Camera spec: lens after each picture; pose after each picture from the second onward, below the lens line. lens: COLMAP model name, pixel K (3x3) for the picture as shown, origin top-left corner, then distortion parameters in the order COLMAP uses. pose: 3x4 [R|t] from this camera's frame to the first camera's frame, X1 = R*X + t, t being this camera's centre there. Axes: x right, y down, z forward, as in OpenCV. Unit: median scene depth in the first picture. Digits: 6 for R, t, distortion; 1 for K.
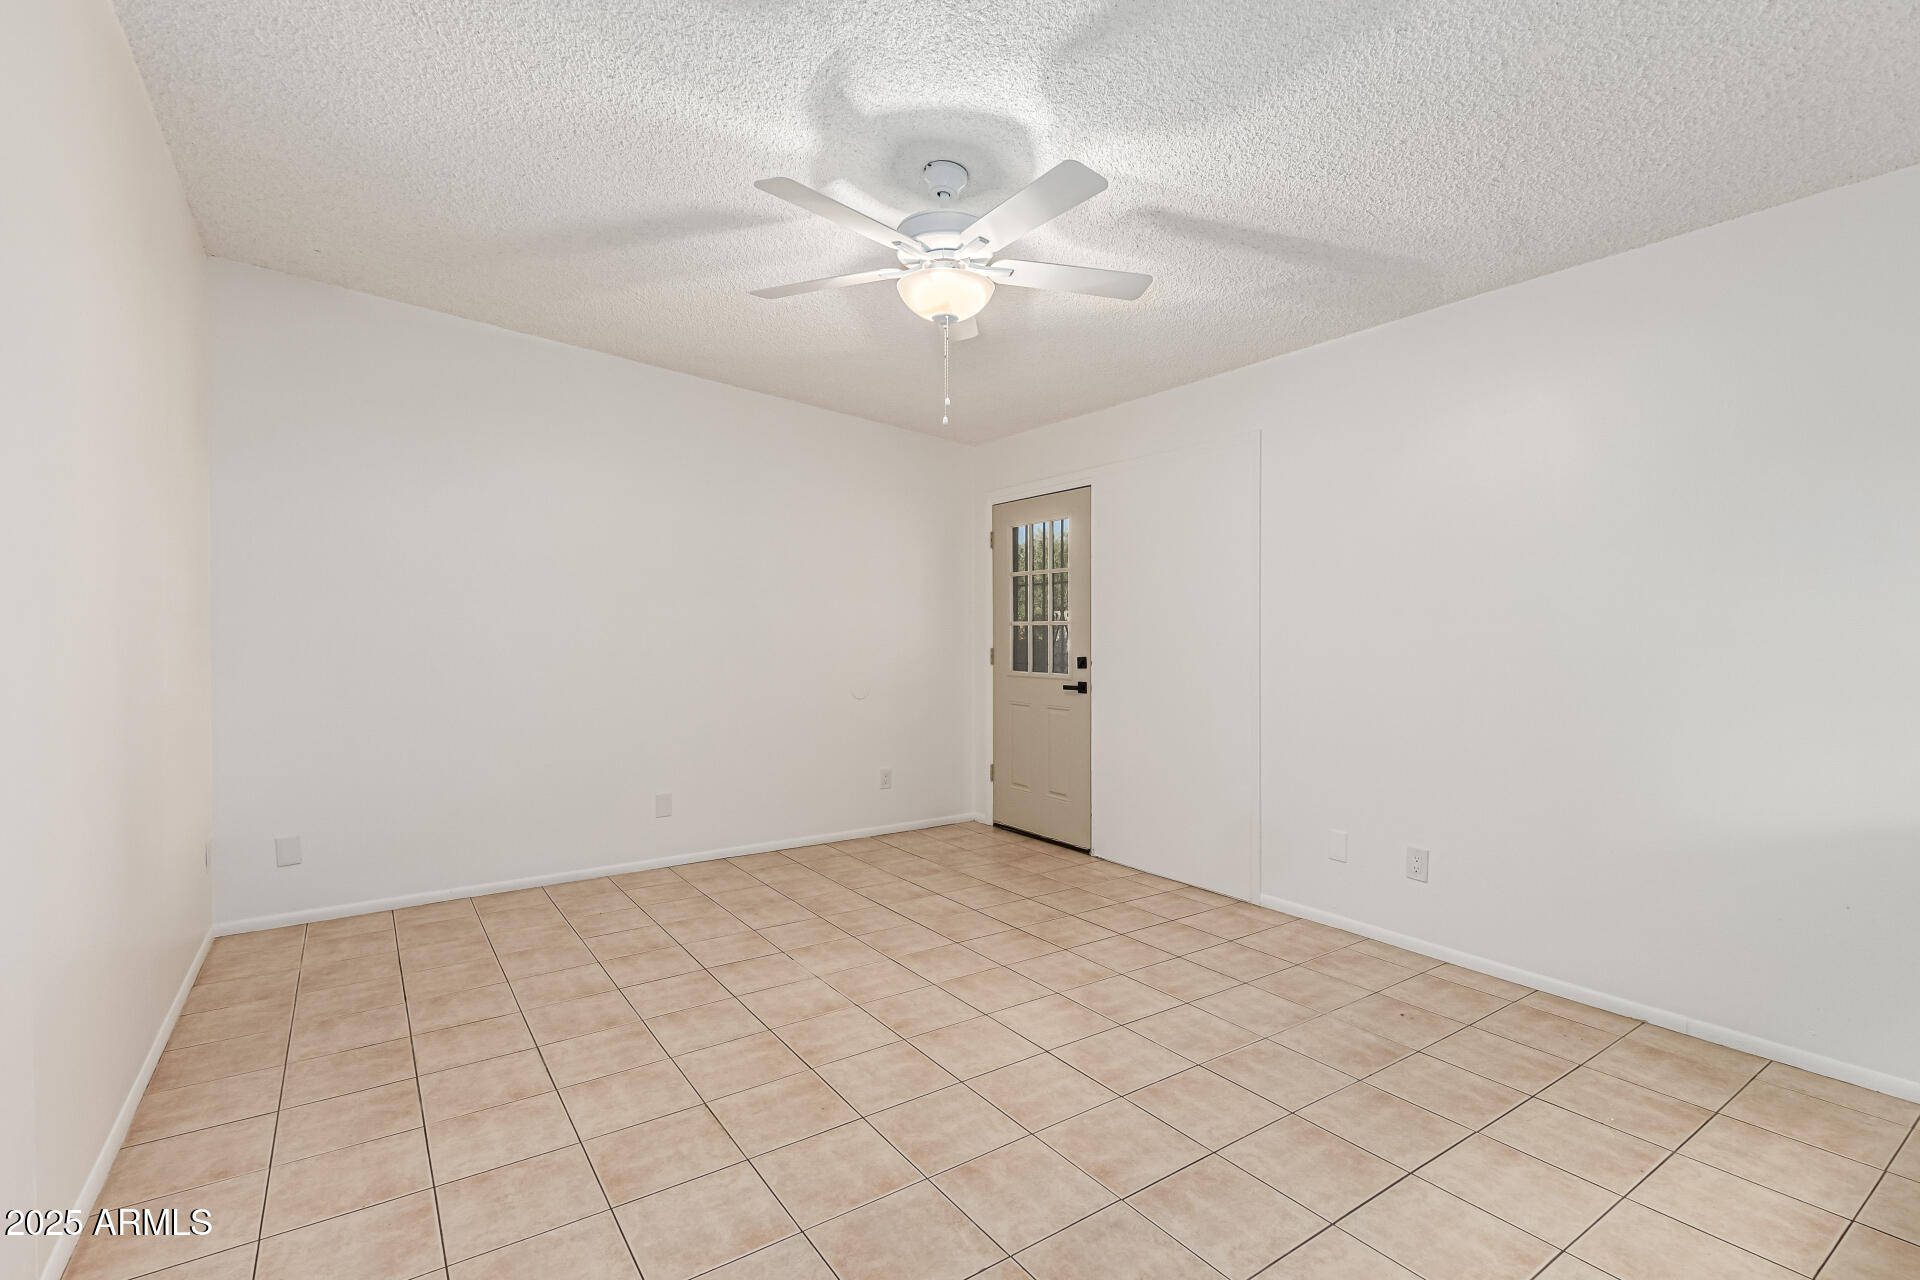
lens RADIAL K [[874.5, 0, 961.7], [0, 874.5, 642.4], [0, 0, 1]] dist [0.006172, -0.003462]
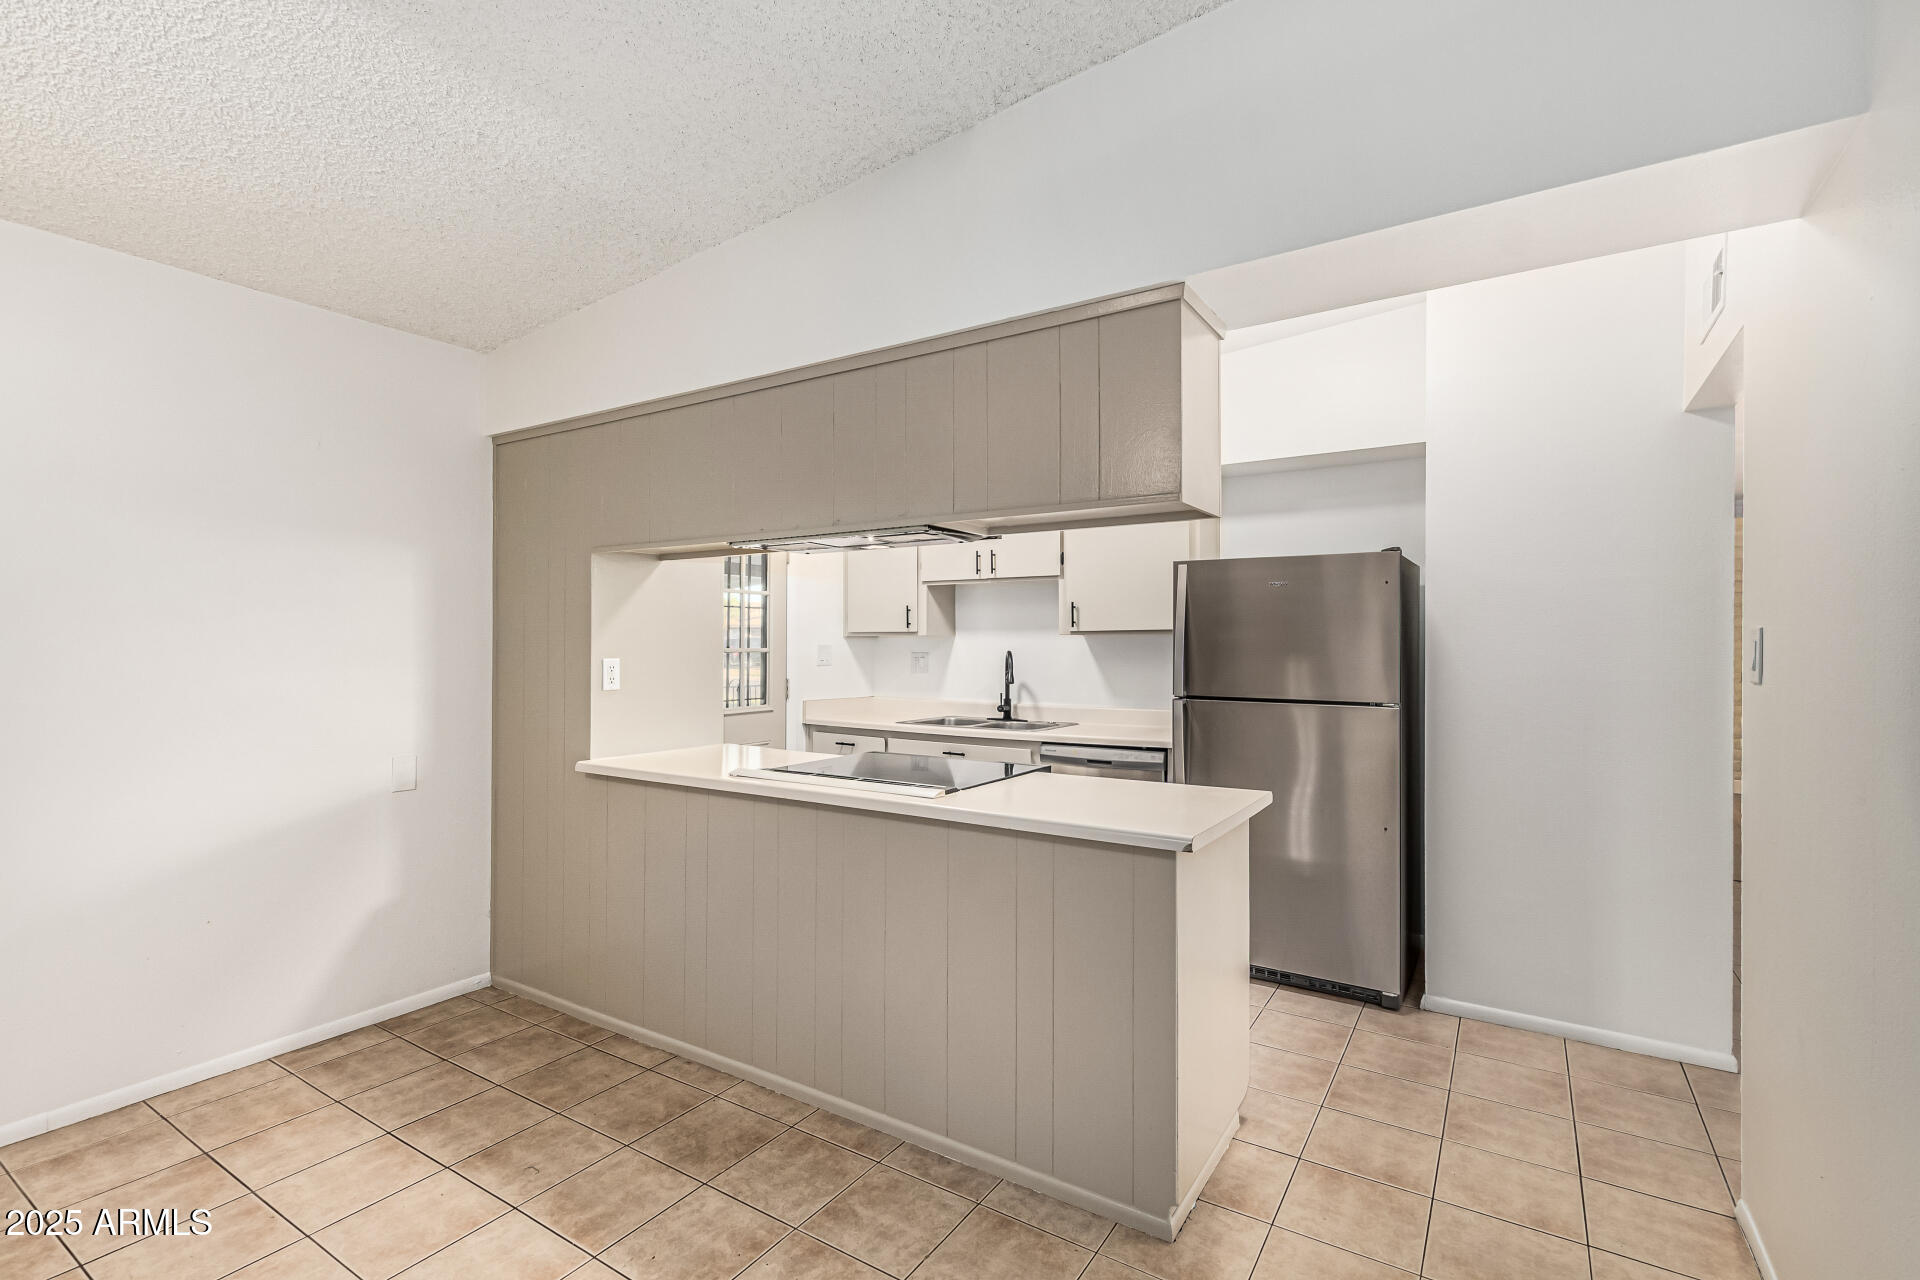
lens RADIAL K [[874.5, 0, 961.7], [0, 874.5, 642.4], [0, 0, 1]] dist [0.006172, -0.003462]
pose [[-0.386813, -0.000350, 0.922158, -0.343677], [0.005374, 0.999982, 0.002634, -0.046243], [-0.922143, 0.005974, -0.386804, 0.471724]]
